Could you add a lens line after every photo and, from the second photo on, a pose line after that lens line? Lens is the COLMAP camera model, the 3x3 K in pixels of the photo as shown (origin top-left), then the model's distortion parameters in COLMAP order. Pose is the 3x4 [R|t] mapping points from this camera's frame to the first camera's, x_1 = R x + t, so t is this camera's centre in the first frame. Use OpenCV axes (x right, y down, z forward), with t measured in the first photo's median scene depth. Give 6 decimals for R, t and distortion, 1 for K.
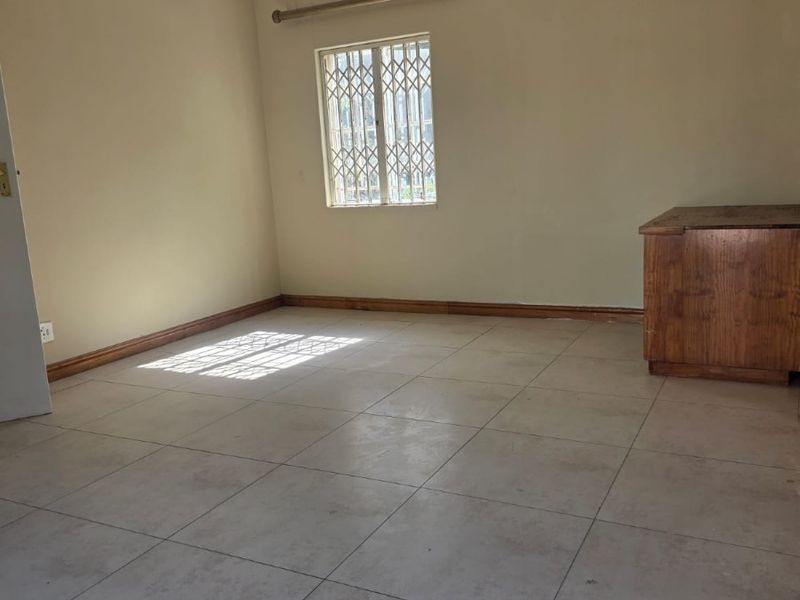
lens RADIAL K [[712.7, 0, 397.8], [0, 712.7, 298.5], [0, 0, 1]] dist [0.083858, -0.062009]
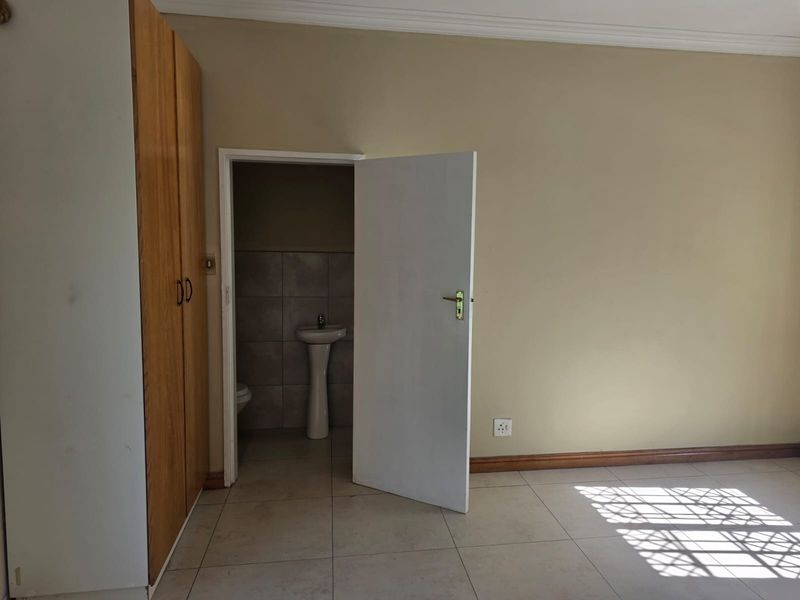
lens RADIAL K [[545.5, 0, 398.6], [0, 545.5, 294.6], [0, 0, 1]] dist [0.022973, -0.006964]
pose [[0.584540, 0.140356, -0.799132, 0.073471], [-0.188113, 0.981531, 0.034794, -0.157677], [0.789257, 0.129989, 0.600147, 0.329533]]
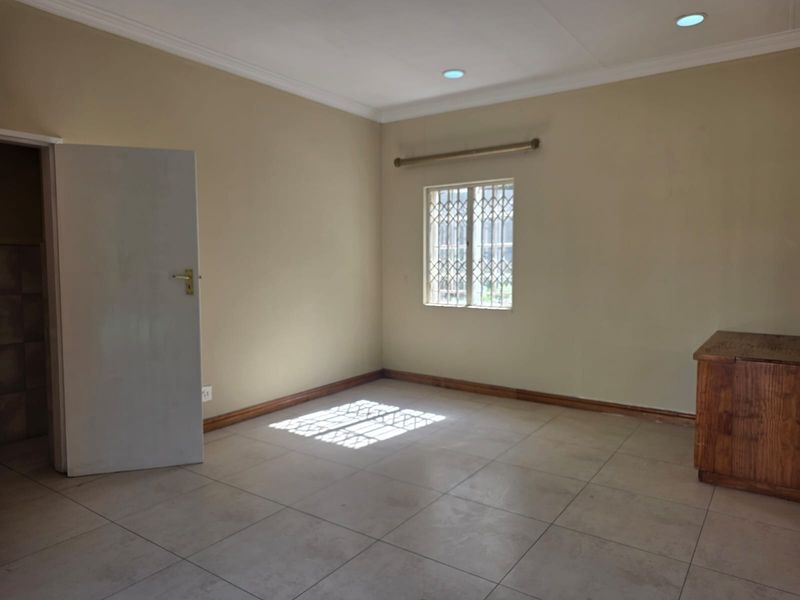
lens RADIAL K [[545.5, 0, 403.3], [0, 545.5, 297.7], [0, 0, 1]] dist [0.022973, -0.006964]
pose [[0.990828, 0.062568, -0.119775, -0.025277], [-0.075001, 0.991924, -0.102283, -0.051183], [0.112408, 0.110328, 0.987518, 0.044763]]
